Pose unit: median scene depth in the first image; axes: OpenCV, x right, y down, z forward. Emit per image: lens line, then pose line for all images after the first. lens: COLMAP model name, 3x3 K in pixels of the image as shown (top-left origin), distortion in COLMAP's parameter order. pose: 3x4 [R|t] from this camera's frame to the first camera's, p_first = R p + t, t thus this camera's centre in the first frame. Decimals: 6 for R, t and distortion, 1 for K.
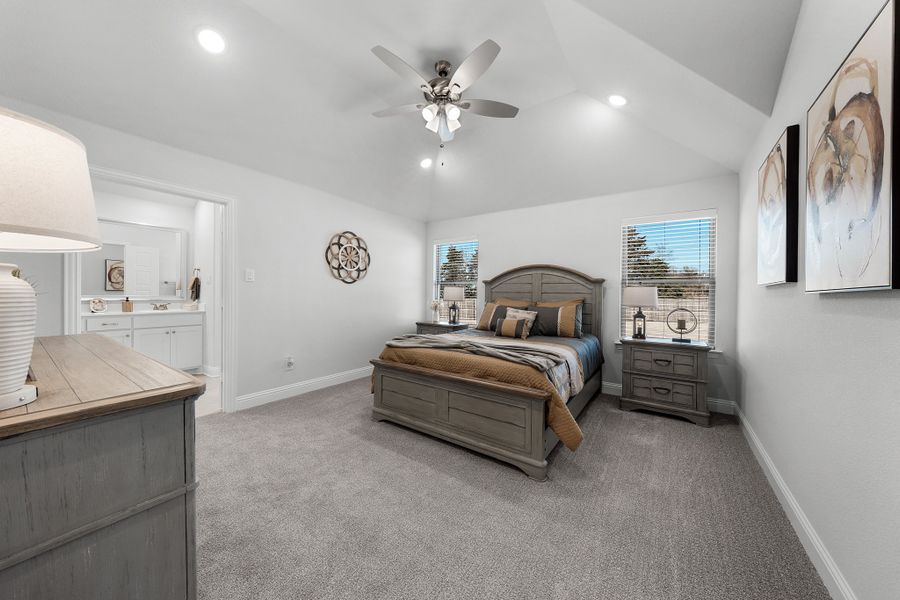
lens RADIAL K [[308.0, 0, 452.0], [0, 308.0, 297.1], [0, 0, 1]] dist [-0.004050, 0.001070]
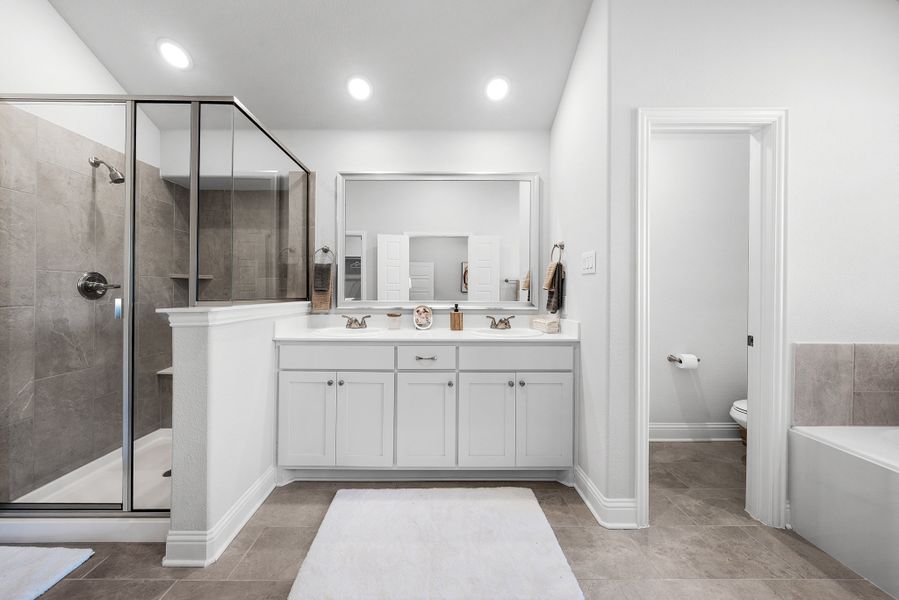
lens RADIAL K [[307.6, 0, 443.7], [0, 307.6, 297.3], [0, 0, 1]] dist [-0.004050, 0.001070]
pose [[0.589298, 0.003816, -0.807907, -0.558313], [-0.012492, 0.999912, -0.004389, -0.008223], [0.807819, 0.012678, 0.589294, 0.586345]]
